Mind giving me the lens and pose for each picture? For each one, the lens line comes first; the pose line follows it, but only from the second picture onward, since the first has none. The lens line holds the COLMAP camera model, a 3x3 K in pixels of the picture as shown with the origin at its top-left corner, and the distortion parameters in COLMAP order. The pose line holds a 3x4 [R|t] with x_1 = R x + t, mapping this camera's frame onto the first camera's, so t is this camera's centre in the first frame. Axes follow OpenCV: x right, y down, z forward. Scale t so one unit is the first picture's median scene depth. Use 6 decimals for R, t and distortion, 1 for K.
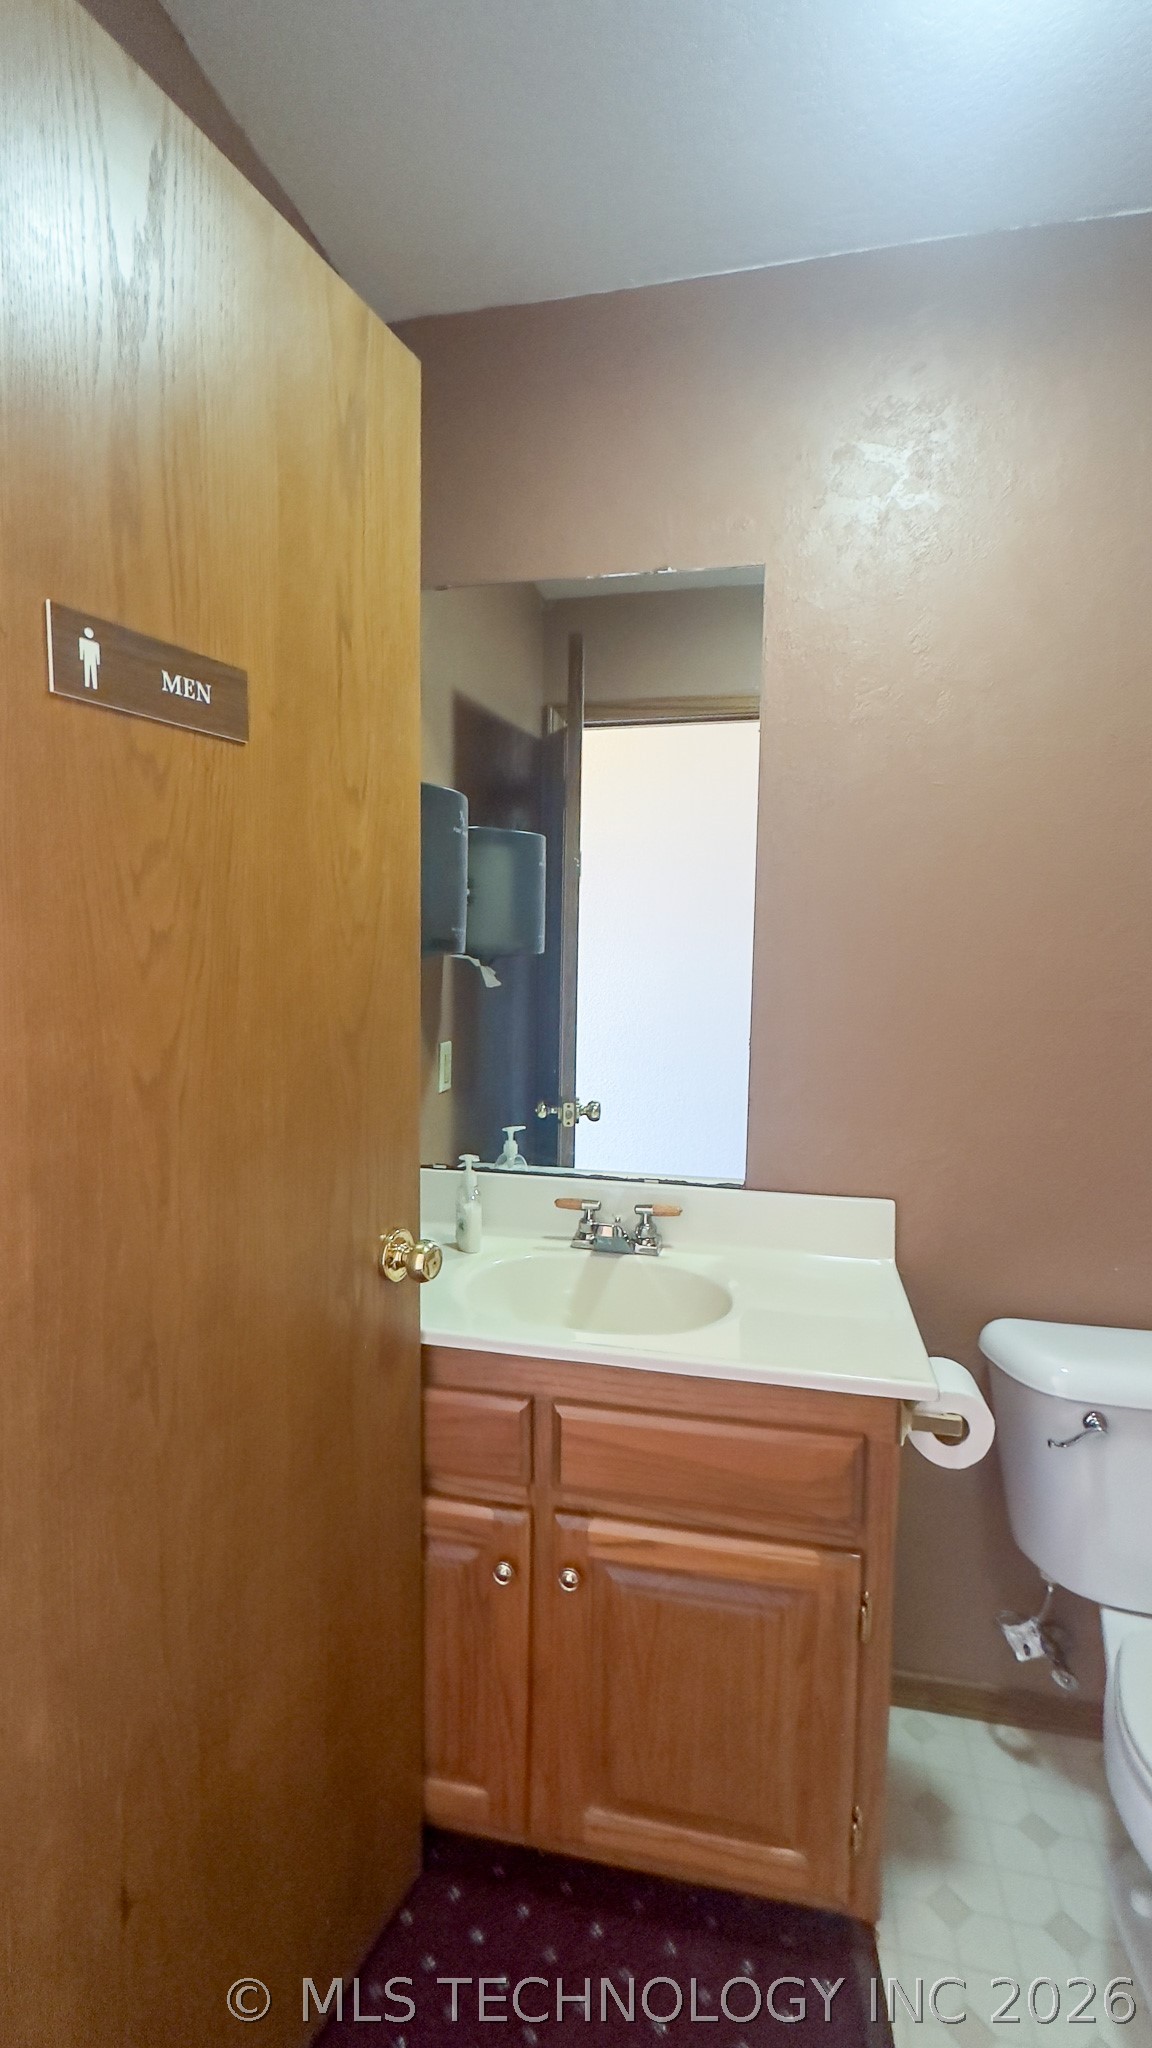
lens RADIAL K [[864.3, 0, 513.0], [0, 864.3, 1027.9], [0, 0, 1]] dist [0.000865, -0.000226]
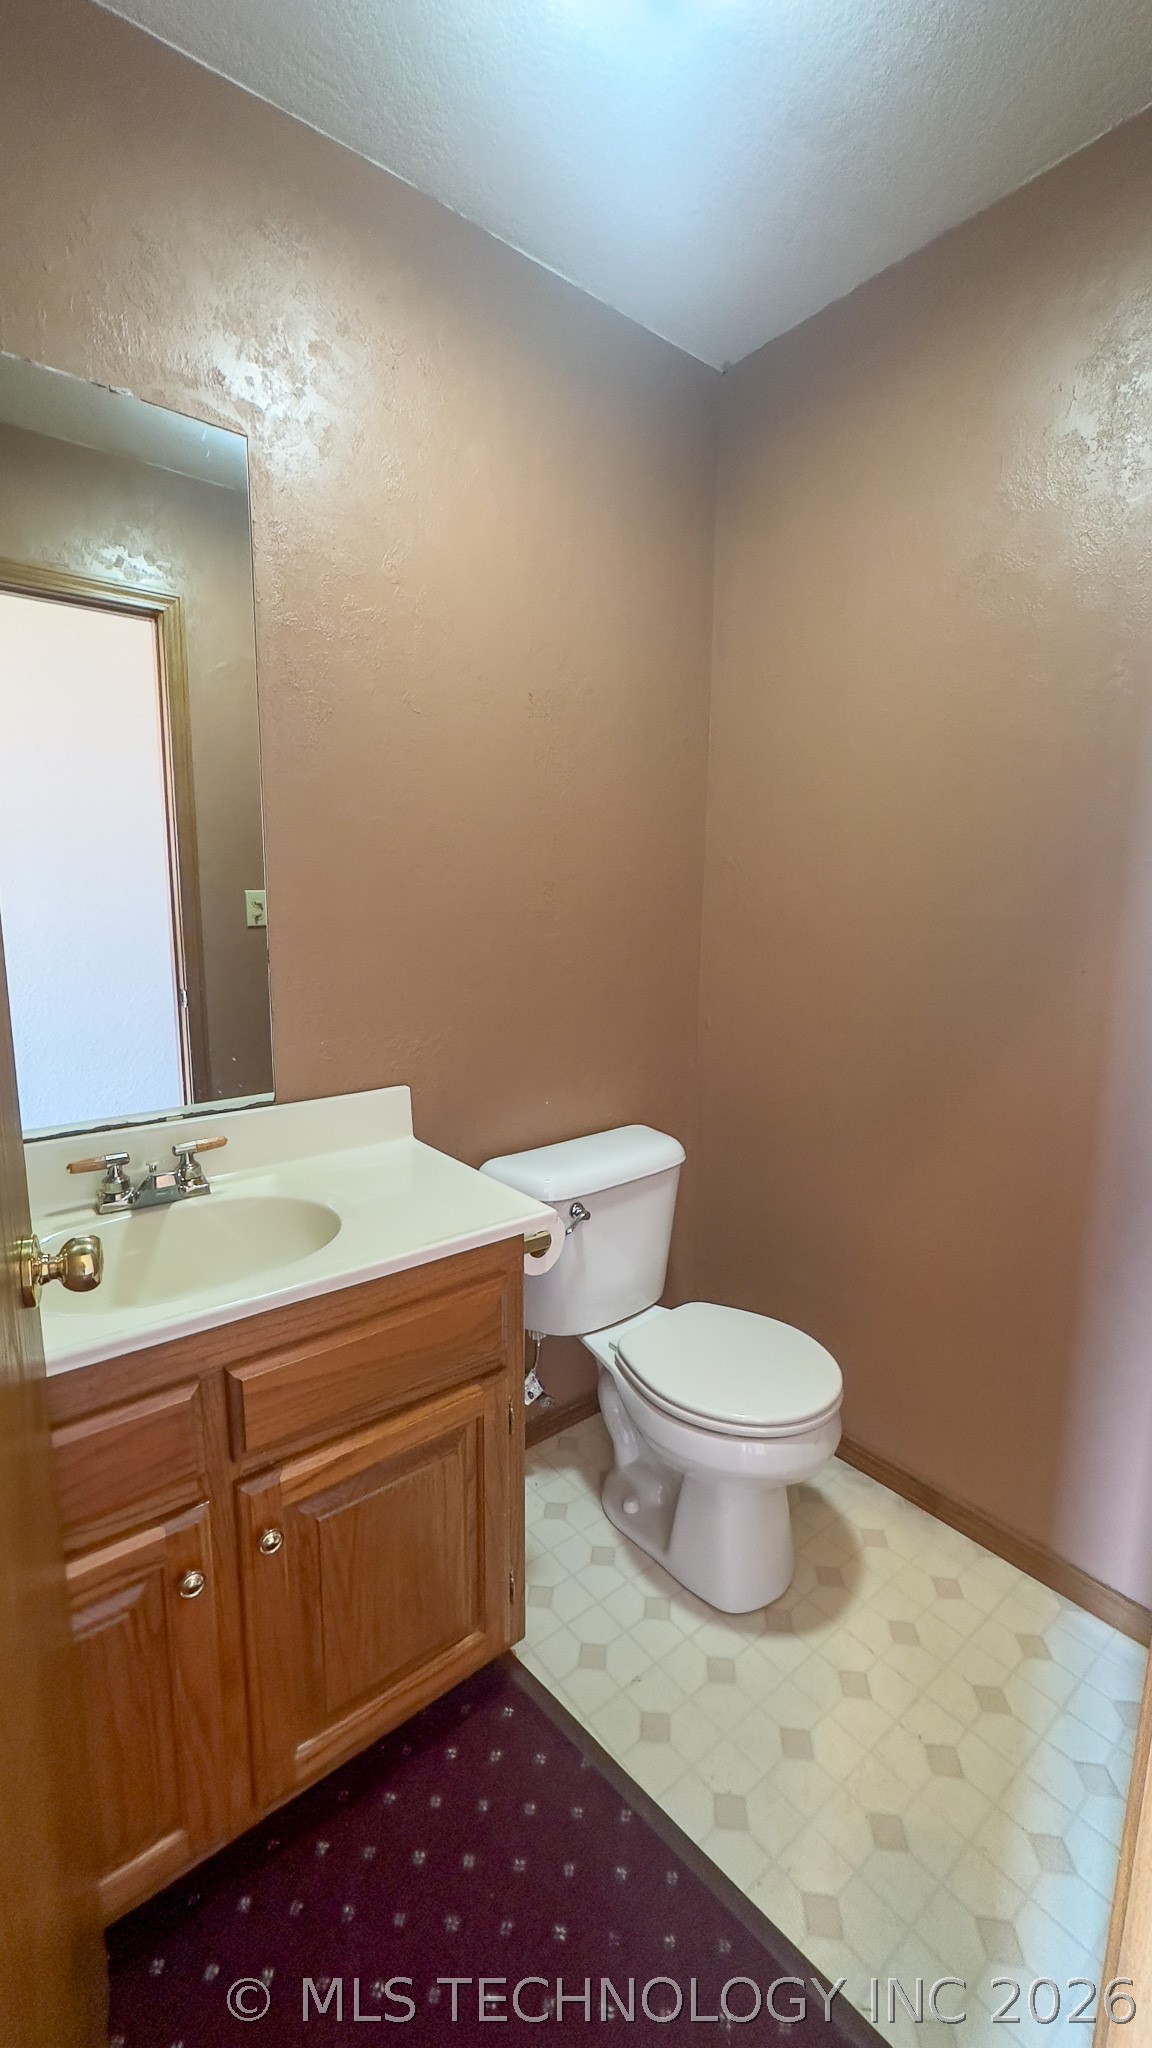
lens RADIAL K [[824.9, 0, 576.0], [0, 824.9, 1024.0], [0, 0, 1]] dist [-0.000636, -0.000491]
pose [[0.623113, -0.131682, 0.770967, -0.323879], [0.059433, 0.990847, 0.121202, 0.002373], [-0.779870, -0.029702, 0.625236, 0.201813]]
